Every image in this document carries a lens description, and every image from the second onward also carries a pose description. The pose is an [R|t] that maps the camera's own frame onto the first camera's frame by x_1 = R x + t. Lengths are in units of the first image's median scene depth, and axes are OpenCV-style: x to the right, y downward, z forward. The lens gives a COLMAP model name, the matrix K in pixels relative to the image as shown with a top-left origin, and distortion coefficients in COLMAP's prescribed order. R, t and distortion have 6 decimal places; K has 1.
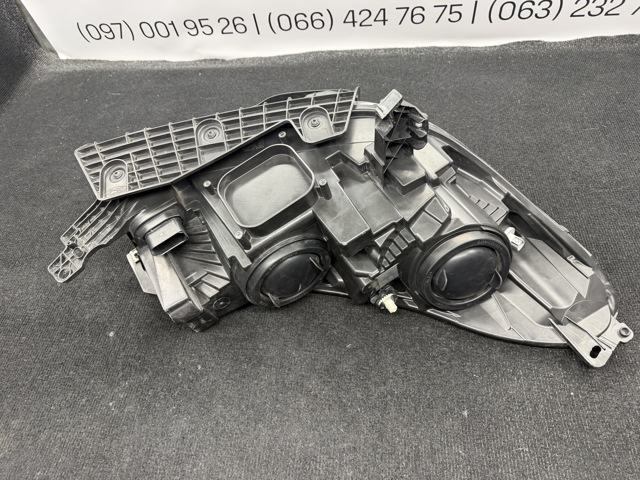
lens RADIAL K [[460.8, 0, 320.3], [0, 460.8, 244.9], [0, 0, 1]] dist [0.007626, -0.036687]
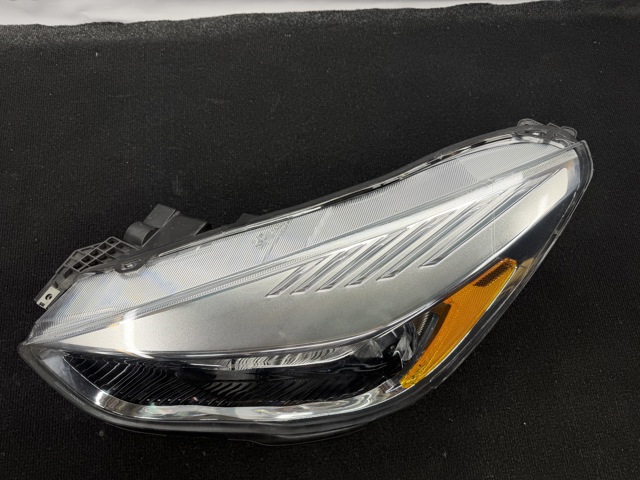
lens RADIAL K [[460.8, 0, 321.3], [0, 460.8, 234.9], [0, 0, 1]] dist [0.007626, -0.036687]
pose [[0.969816, -0.137929, 0.201079, -0.096044], [0.061872, 0.936851, 0.344213, -0.359075], [-0.235858, -0.321382, 0.917107, 0.089259]]
